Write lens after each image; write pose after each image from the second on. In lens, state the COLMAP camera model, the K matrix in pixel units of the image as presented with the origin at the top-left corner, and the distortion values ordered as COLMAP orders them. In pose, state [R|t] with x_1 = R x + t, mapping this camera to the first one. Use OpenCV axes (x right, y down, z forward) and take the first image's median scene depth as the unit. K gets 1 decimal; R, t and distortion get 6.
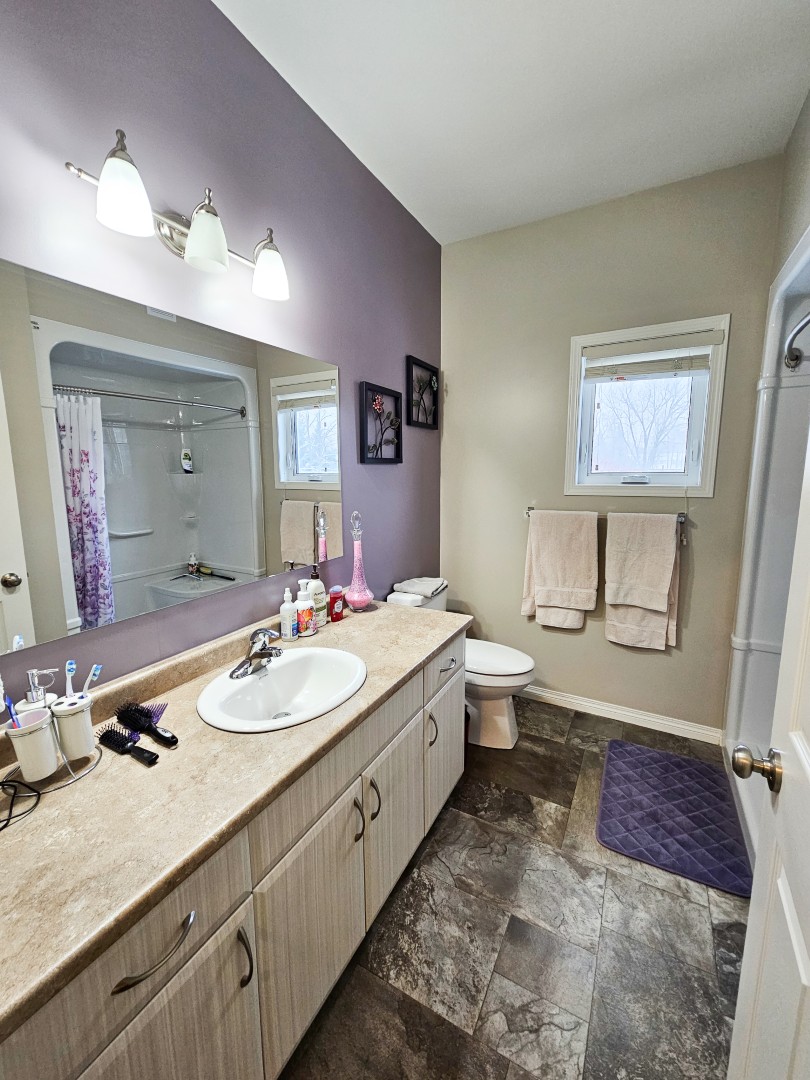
lens RADIAL K [[460.1, 0, 409.4], [0, 460.1, 537.1], [0, 0, 1]] dist [-0.003900, 0.002527]
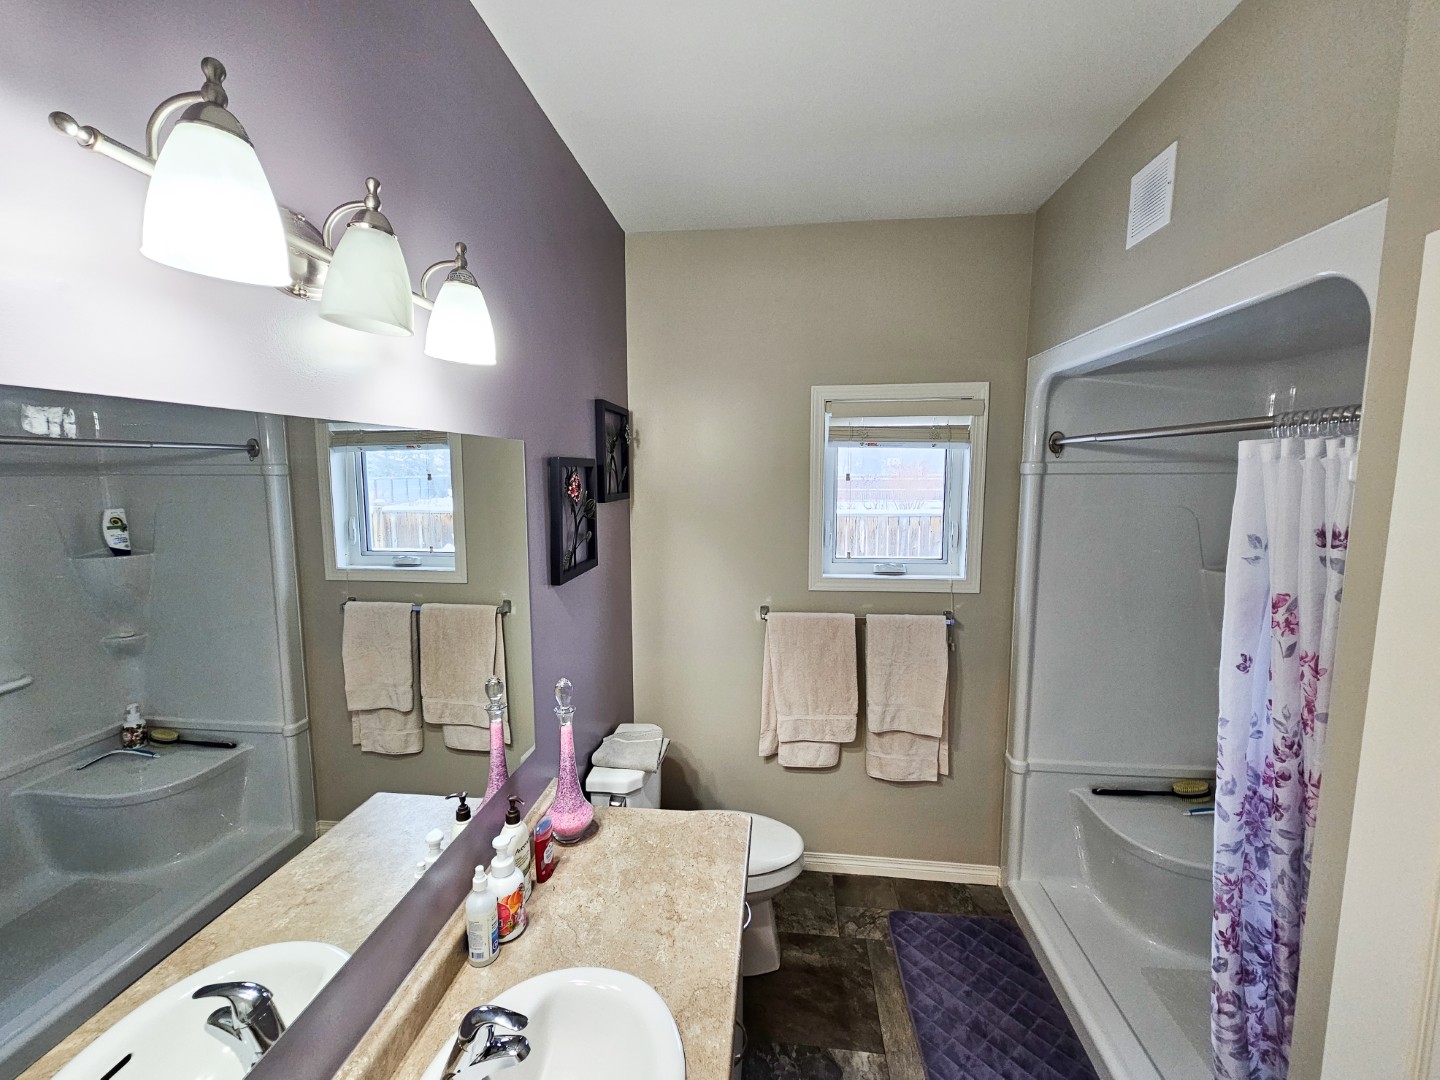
lens RADIAL K [[613.5, 0, 730.6], [0, 613.5, 529.2], [0, 0, 1]] dist [-0.003900, 0.002527]
pose [[0.917331, -0.031965, 0.396841, -0.193999], [0.047461, 0.998444, -0.029288, -0.185599], [-0.395287, 0.045702, 0.917420, 0.138748]]
